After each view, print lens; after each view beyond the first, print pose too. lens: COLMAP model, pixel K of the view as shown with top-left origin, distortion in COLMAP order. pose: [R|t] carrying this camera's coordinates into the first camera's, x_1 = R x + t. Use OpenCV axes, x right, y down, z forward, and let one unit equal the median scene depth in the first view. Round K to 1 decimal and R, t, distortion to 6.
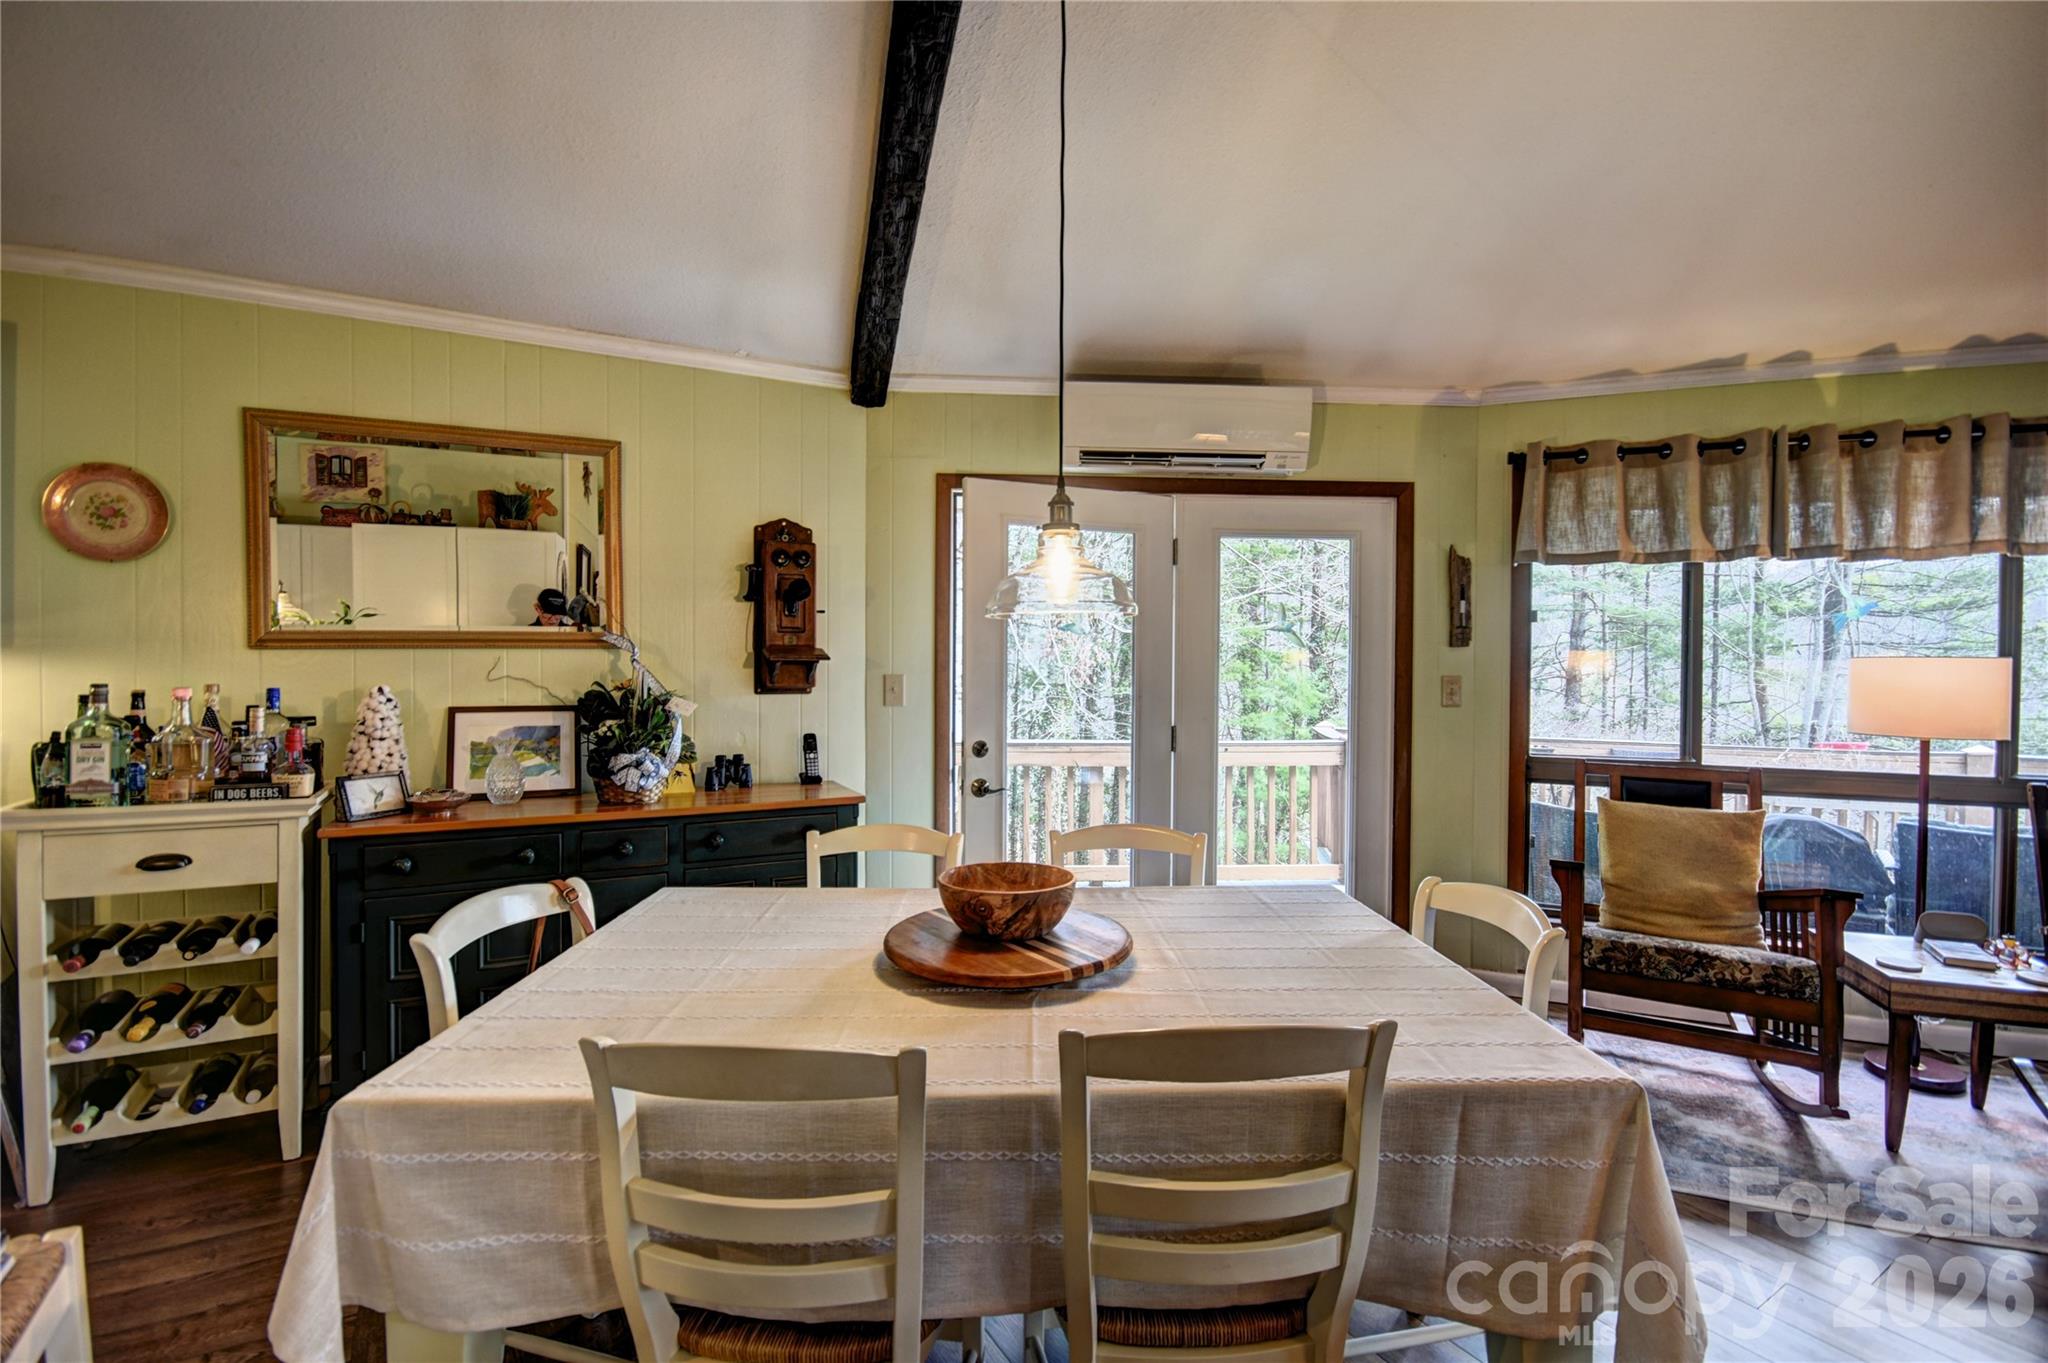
lens RADIAL K [[904.5, 0, 1039.3], [0, 904.5, 689.5], [0, 0, 1]] dist [0.000964, -0.003471]
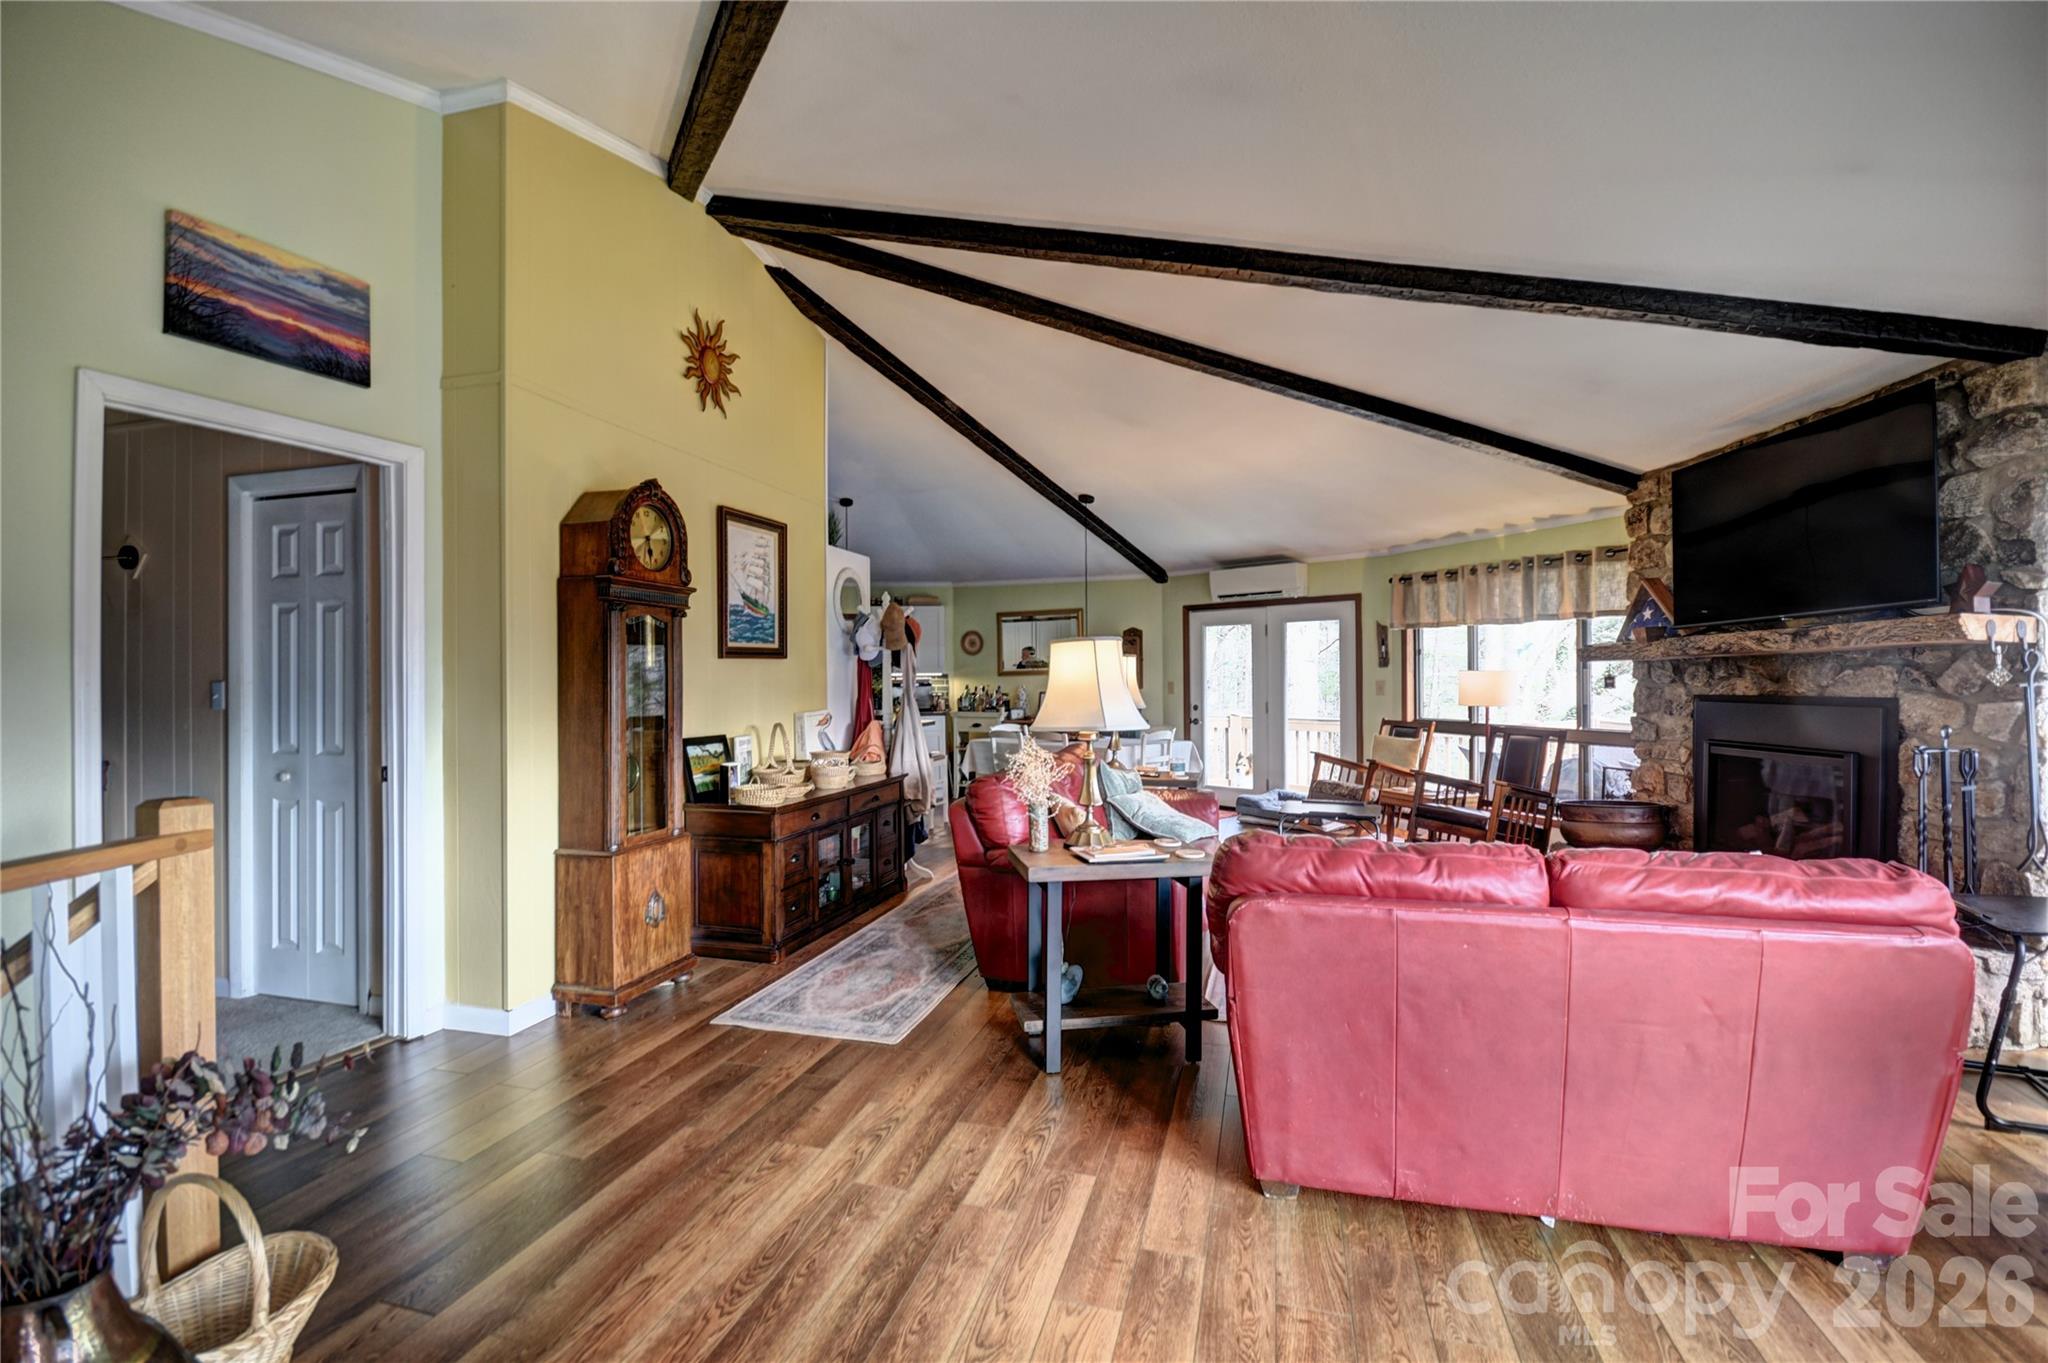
lens RADIAL K [[904.5, 0, 1025.2], [0, 904.5, 686.4], [0, 0, 1]] dist [0.000964, -0.003471]
pose [[0.665714, -0.004265, -0.746195, 1.633276], [-0.007114, 0.999902, -0.012062, 0.034382], [0.746173, 0.013339, 0.665618, -1.161719]]
